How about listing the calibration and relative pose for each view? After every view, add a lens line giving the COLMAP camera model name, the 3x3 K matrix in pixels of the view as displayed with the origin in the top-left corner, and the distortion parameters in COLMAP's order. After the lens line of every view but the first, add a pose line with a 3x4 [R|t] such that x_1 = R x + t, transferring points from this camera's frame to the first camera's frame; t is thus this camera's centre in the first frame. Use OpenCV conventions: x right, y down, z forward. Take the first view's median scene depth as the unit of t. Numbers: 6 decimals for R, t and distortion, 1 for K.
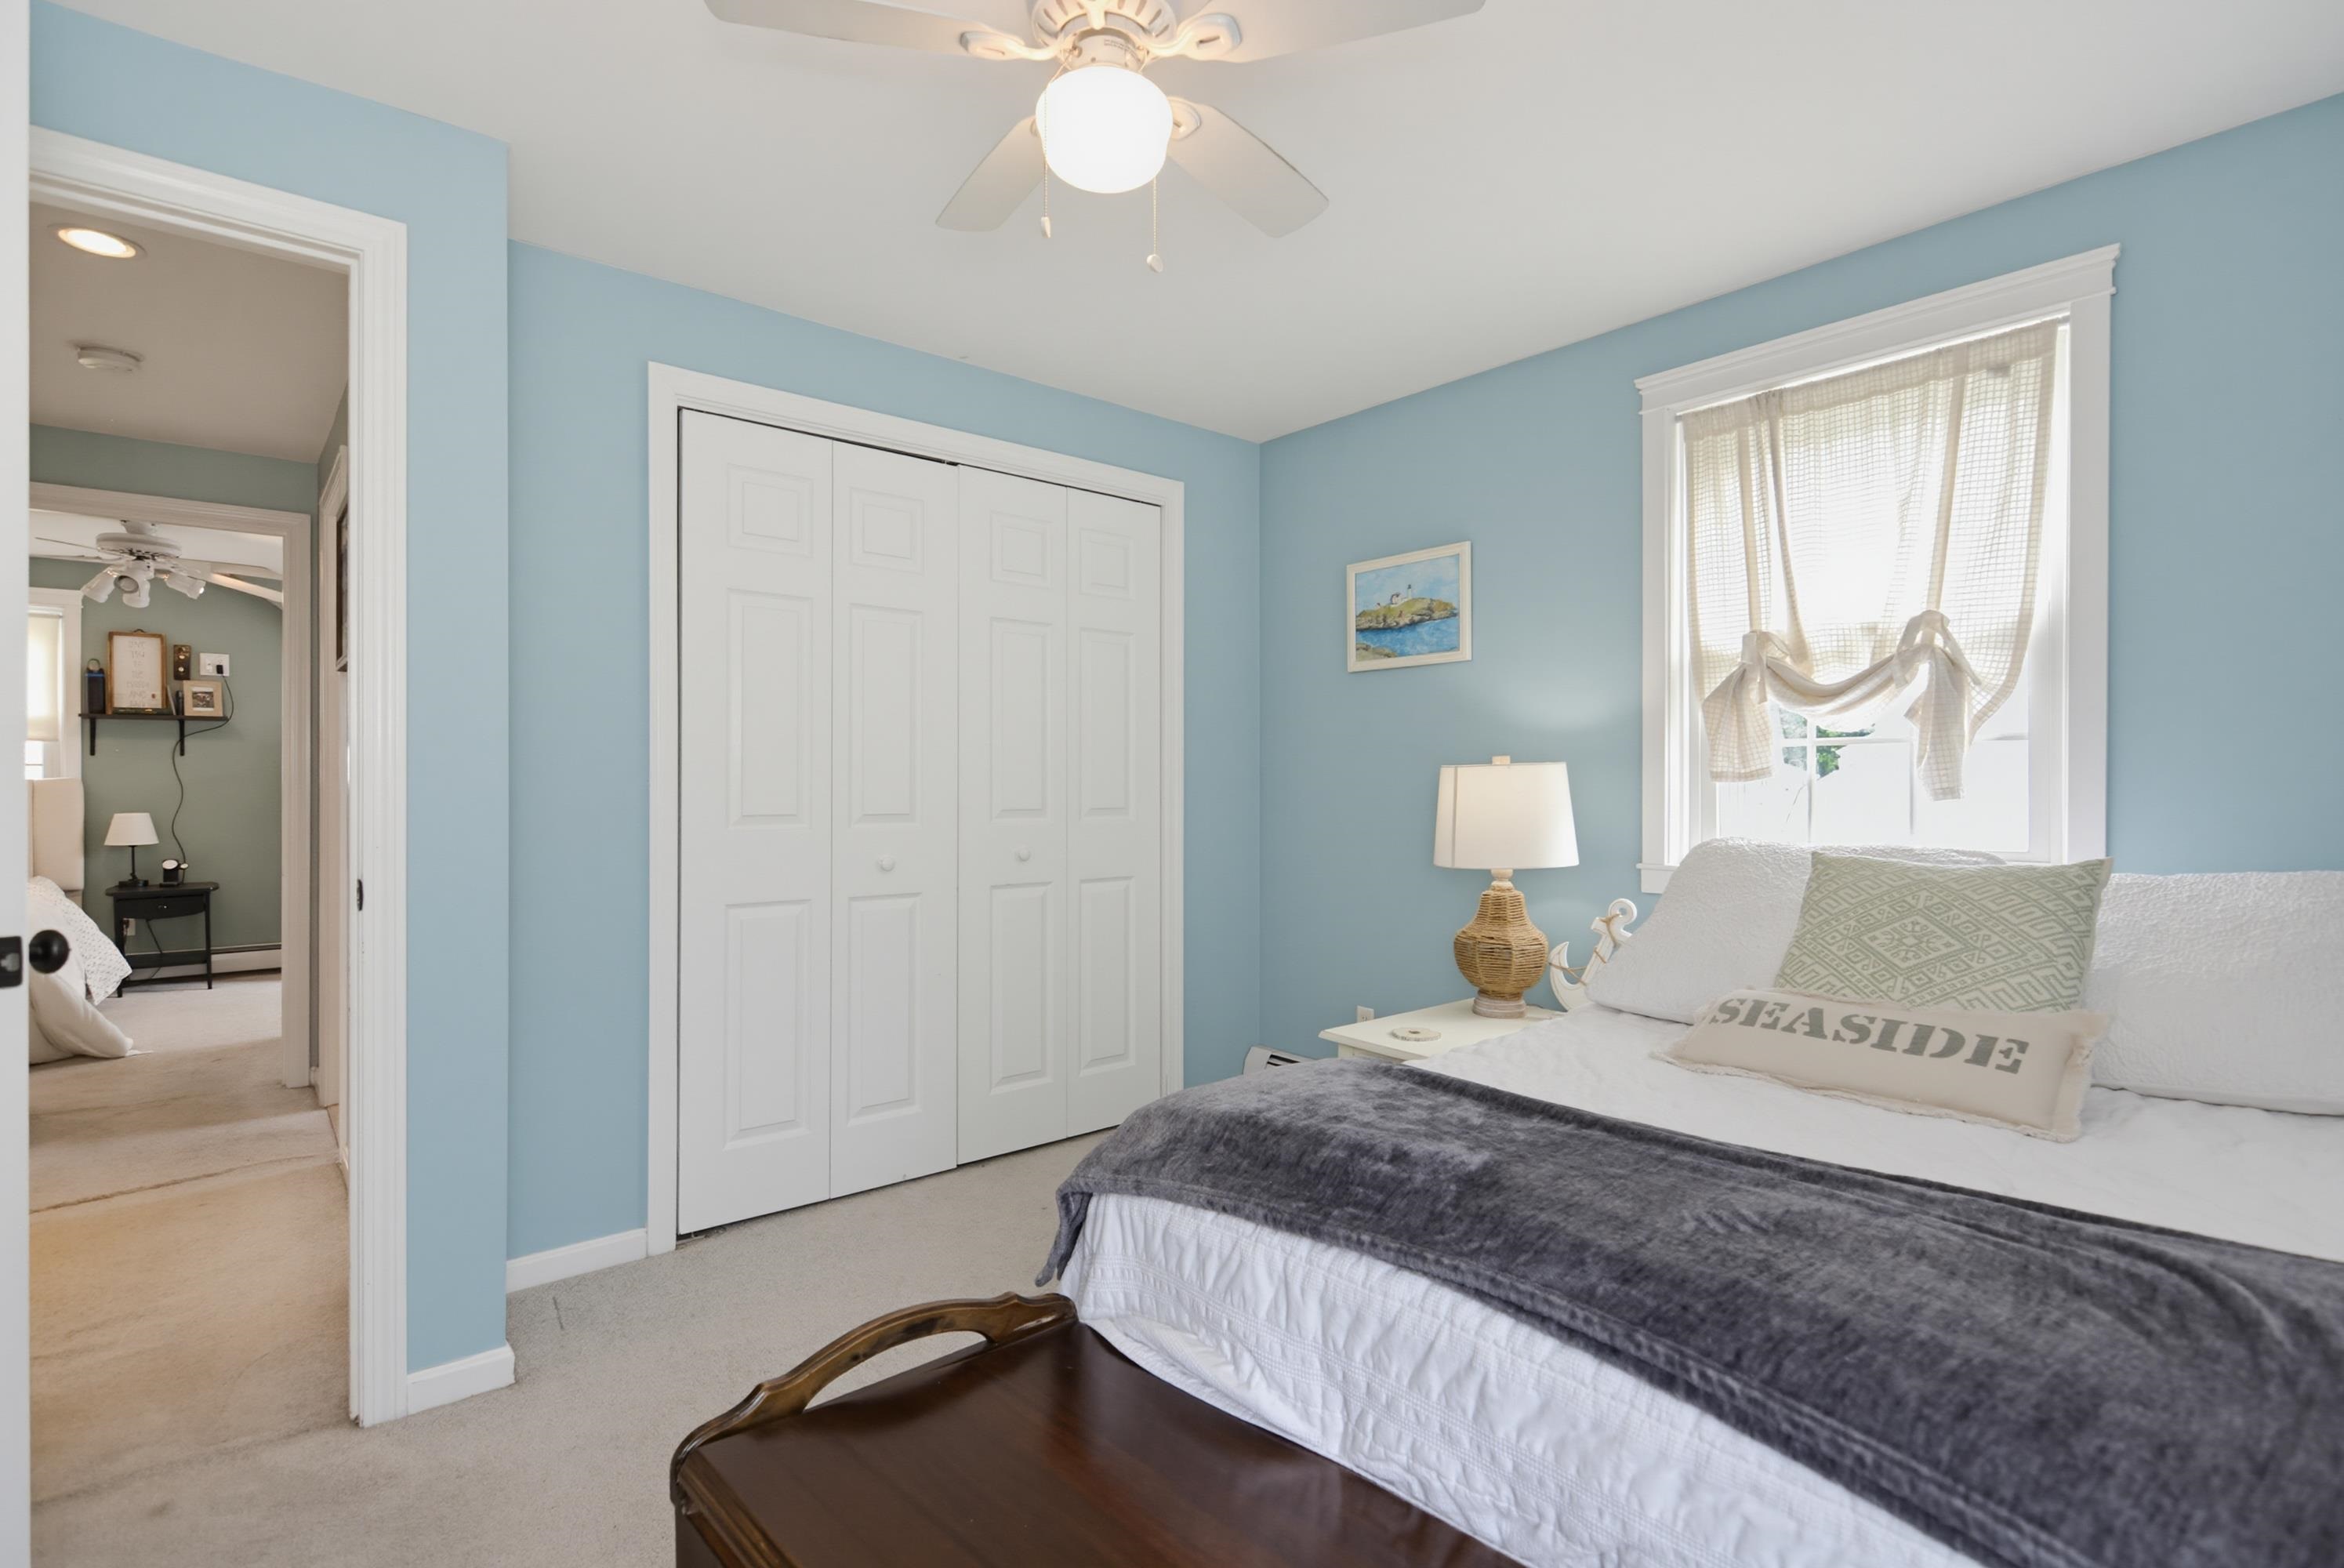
lens RADIAL K [[1140.8, 0, 1172.0], [0, 1140.8, 784.0], [0, 0, 1]] dist [-0.026867, -0.000328]
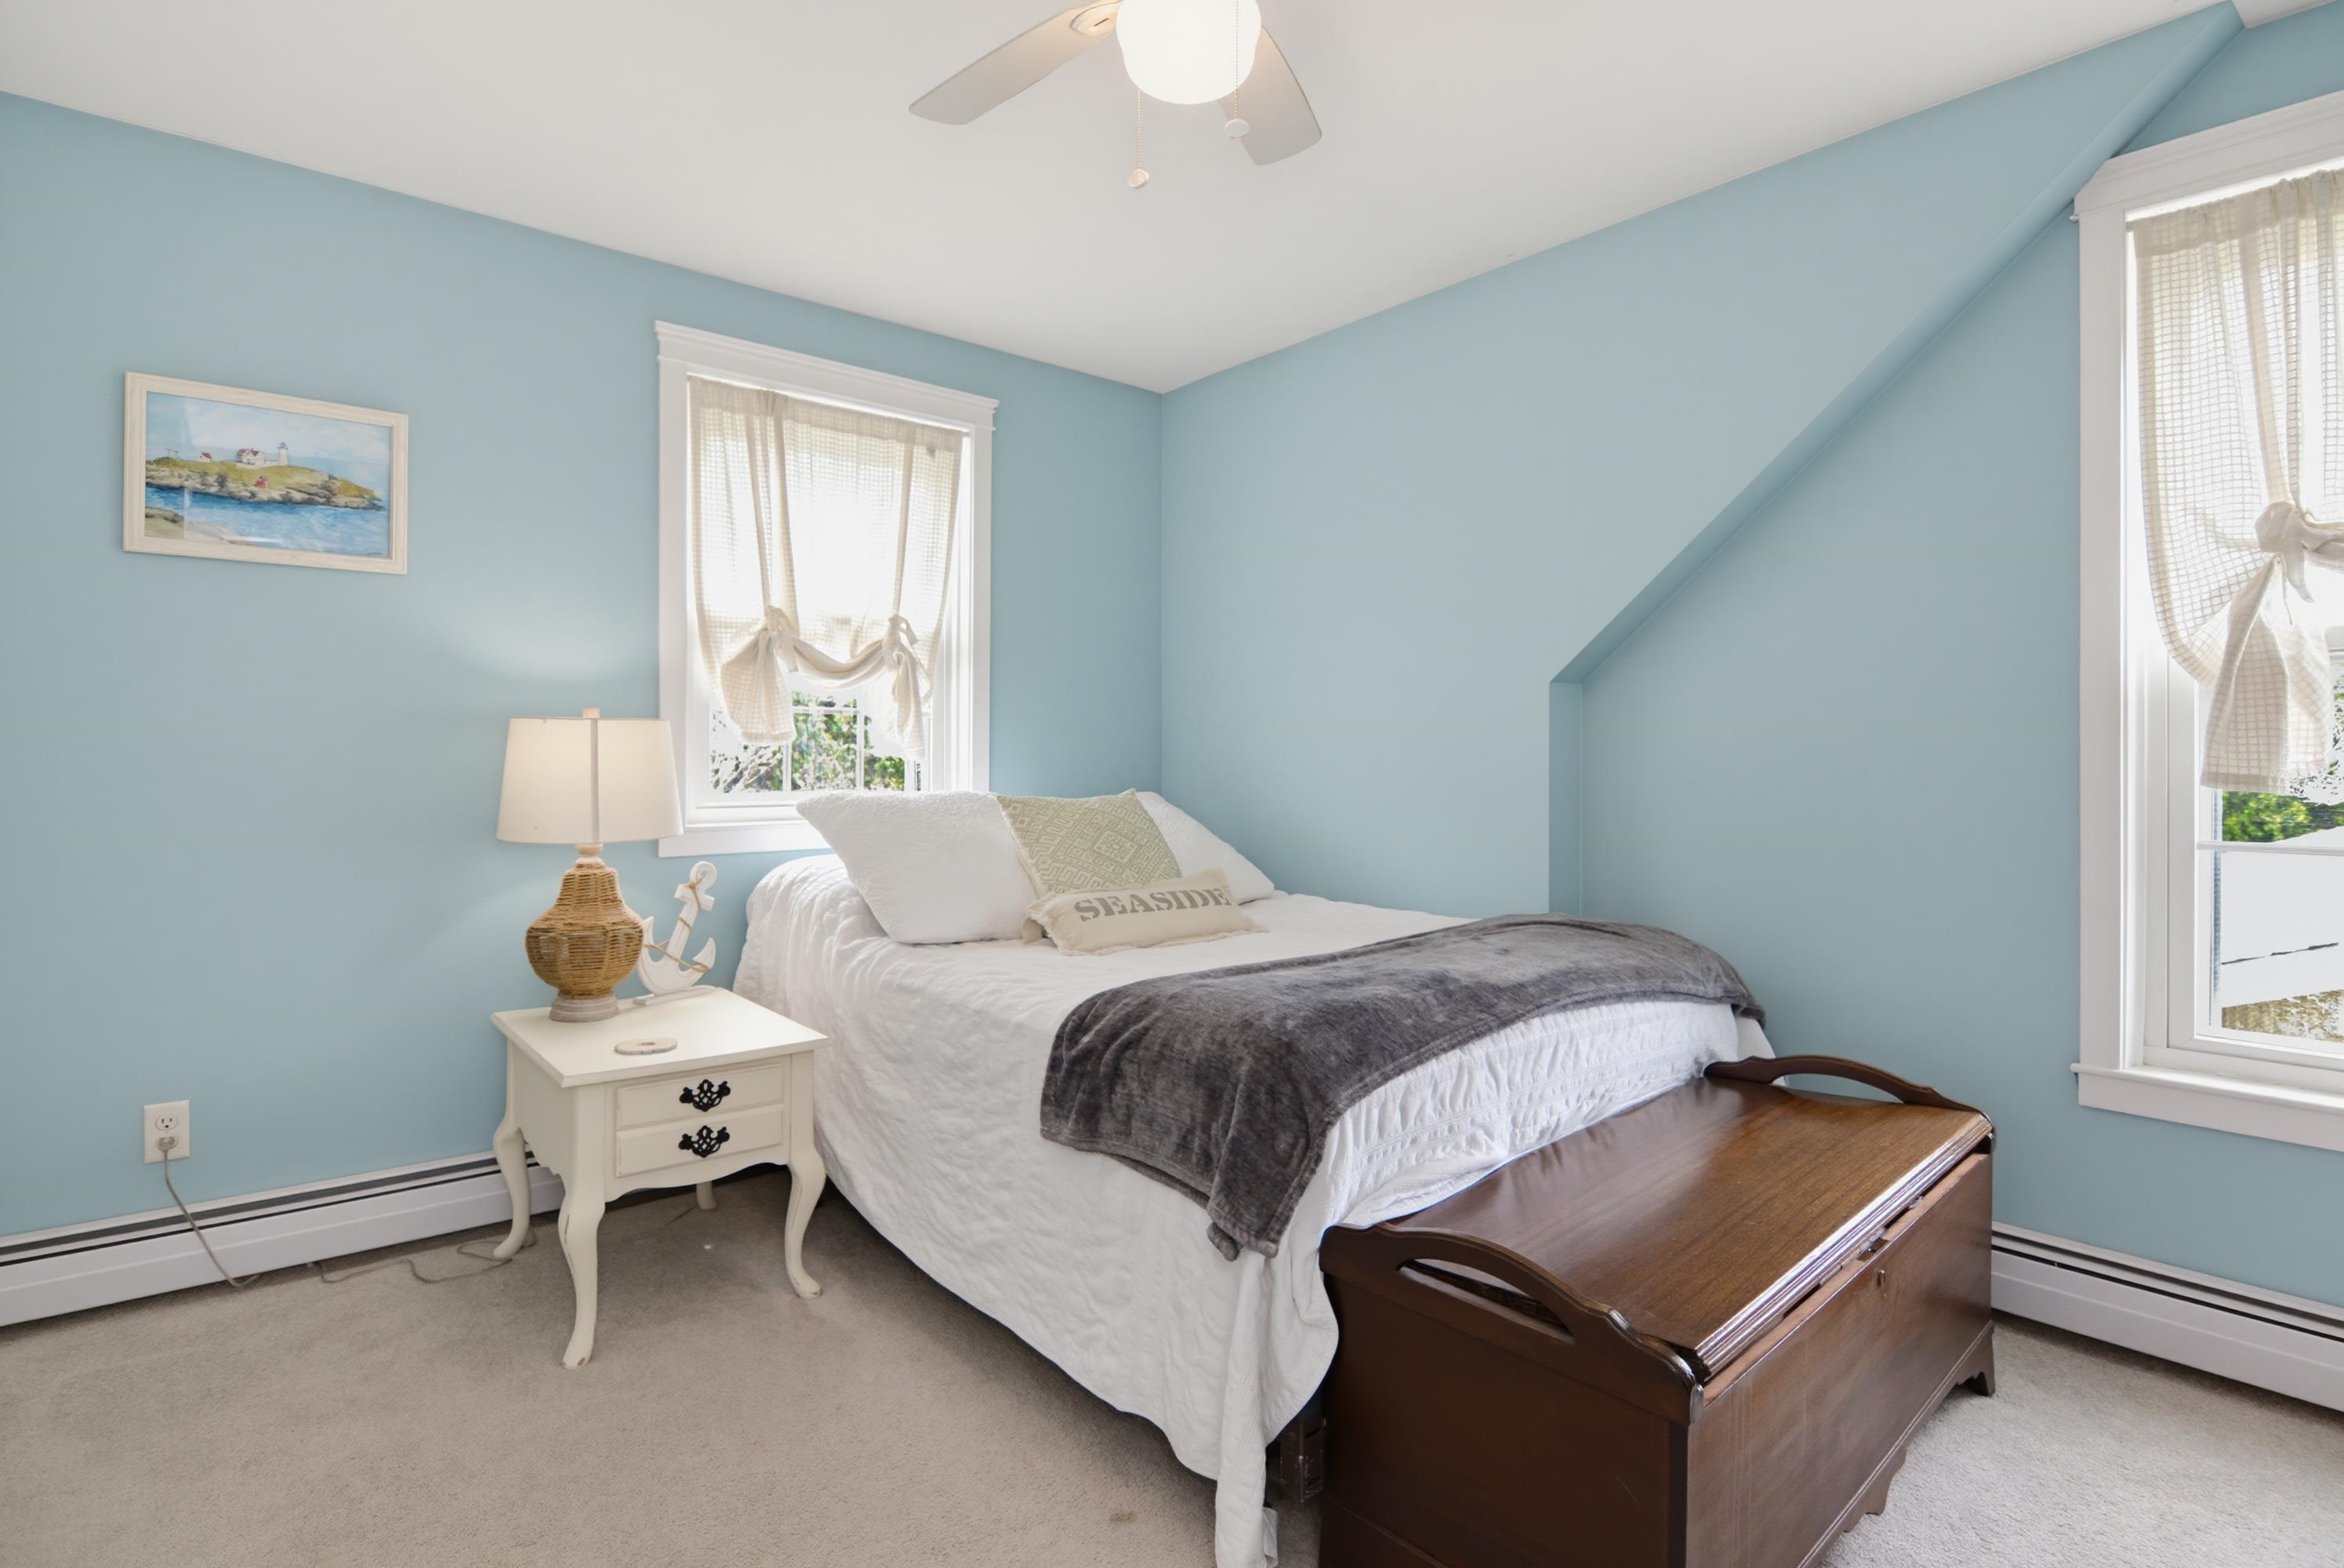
lens RADIAL K [[1140.8, 0, 1172.0], [0, 1140.8, 784.0], [0, 0, 1]] dist [-0.026867, -0.000328]
pose [[-0.021186, -0.013183, 0.999689, -0.579058], [0.001508, 0.999912, 0.013218, 0.022225], [-0.999774, 0.001788, -0.021164, 0.615165]]
